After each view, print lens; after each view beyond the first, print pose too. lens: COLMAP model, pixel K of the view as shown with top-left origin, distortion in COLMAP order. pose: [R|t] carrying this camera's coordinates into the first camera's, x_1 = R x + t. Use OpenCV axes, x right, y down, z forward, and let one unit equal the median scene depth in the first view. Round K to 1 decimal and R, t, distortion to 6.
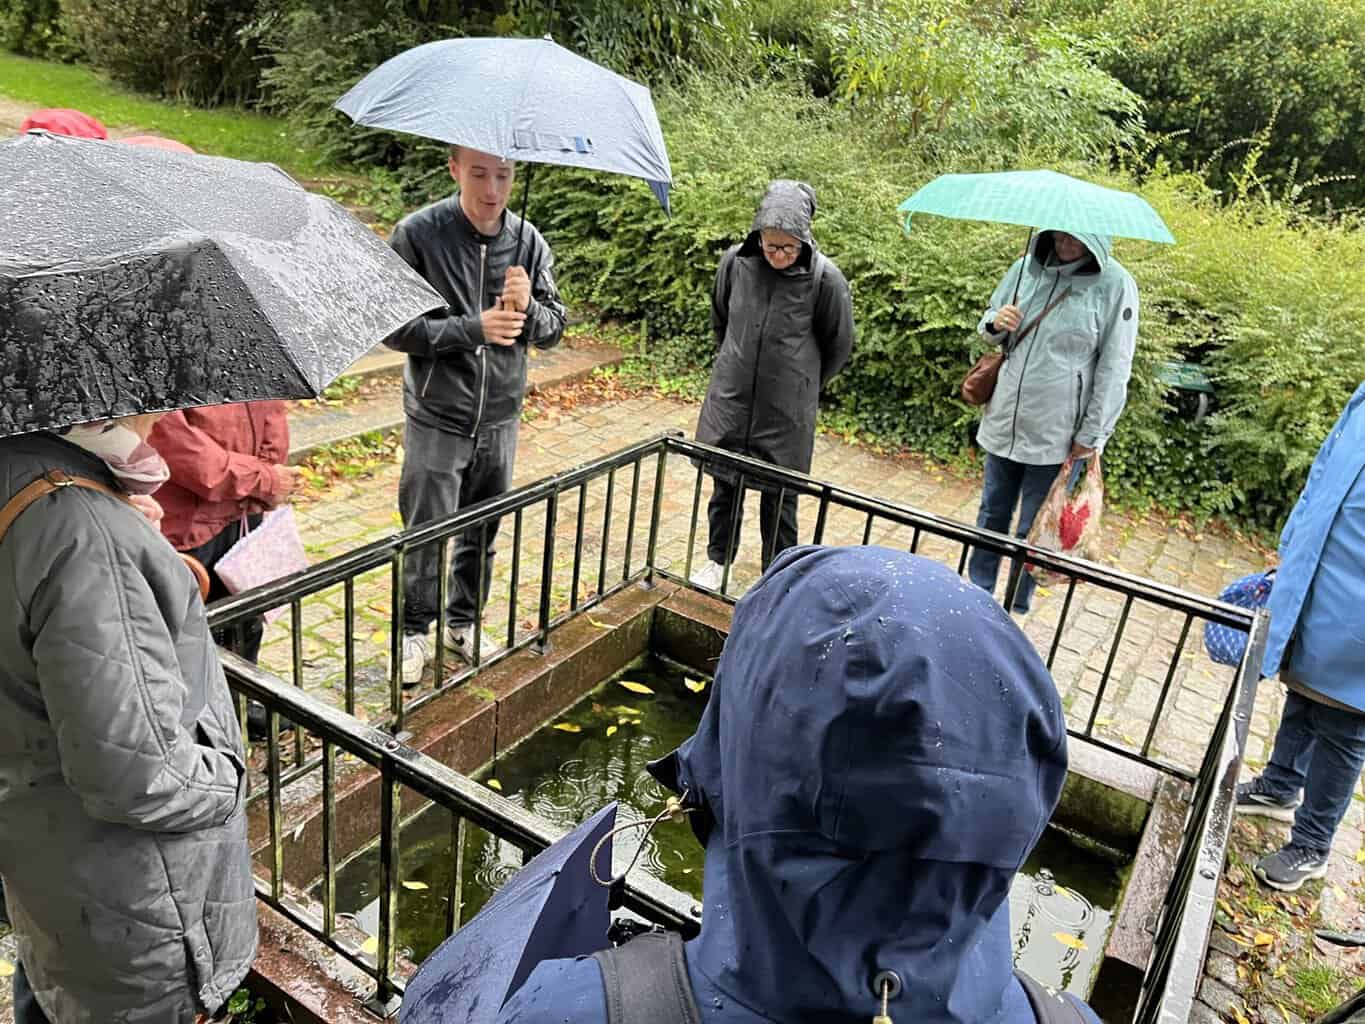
lens RADIAL K [[1015.2, 0, 682.5], [0, 1015.2, 512.0], [0, 0, 1]] dist [0.047914, -0.099284]
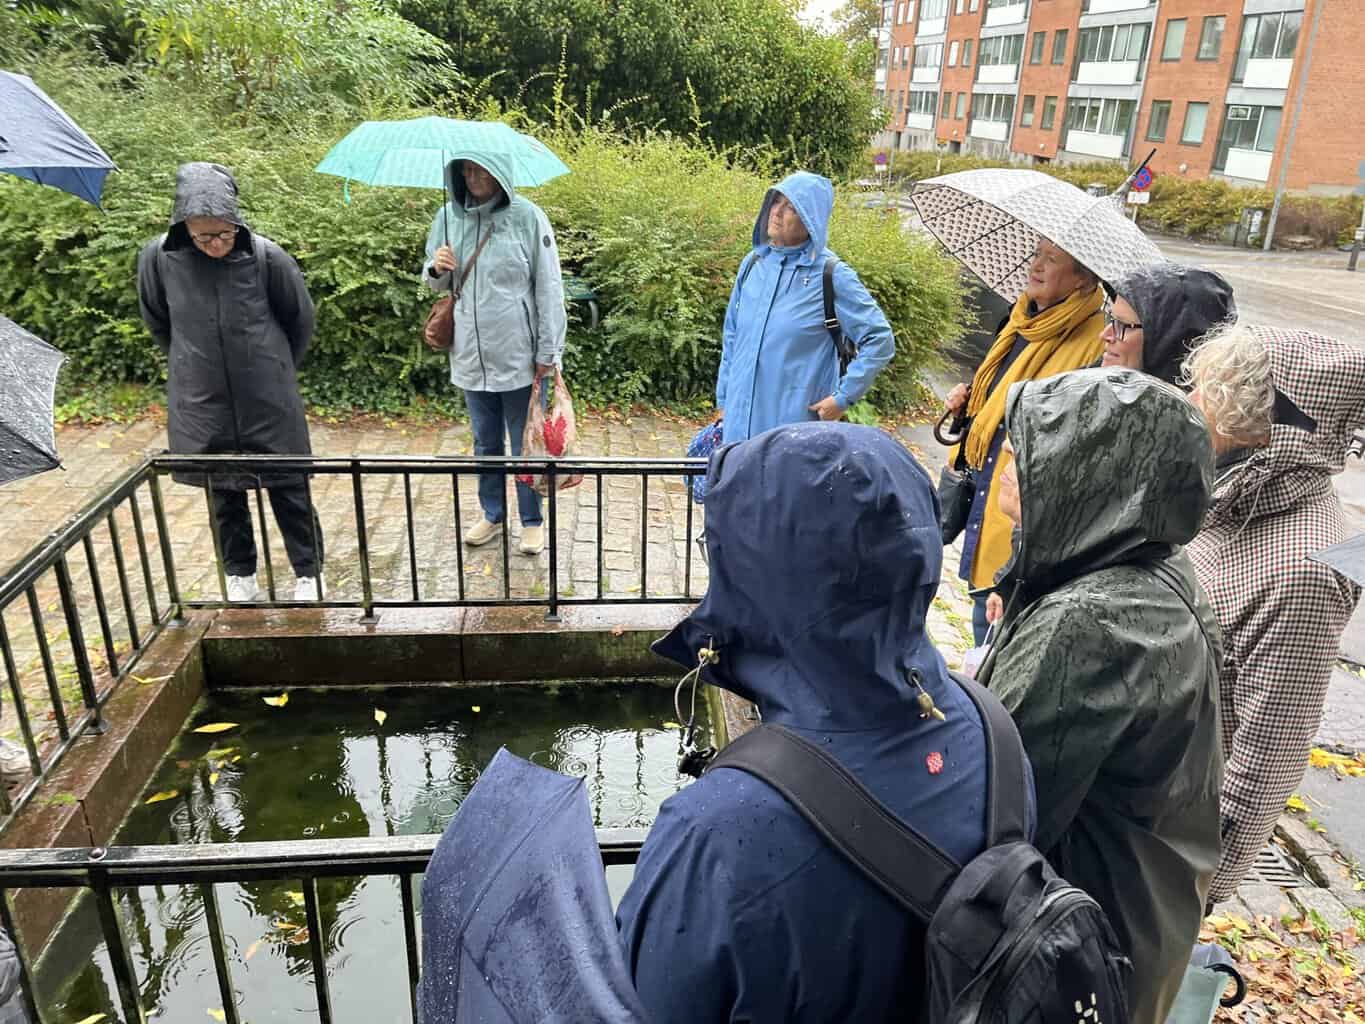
lens RADIAL K [[1042.6, 0, 682.5], [0, 1042.6, 512.0], [0, 0, 1]] dist [0.000648, -0.027733]
pose [[0.786631, -0.302779, 0.538086, -0.115208], [0.278393, 0.951819, 0.128601, -0.012664], [-0.551098, 0.048638, 0.833022, -0.023083]]
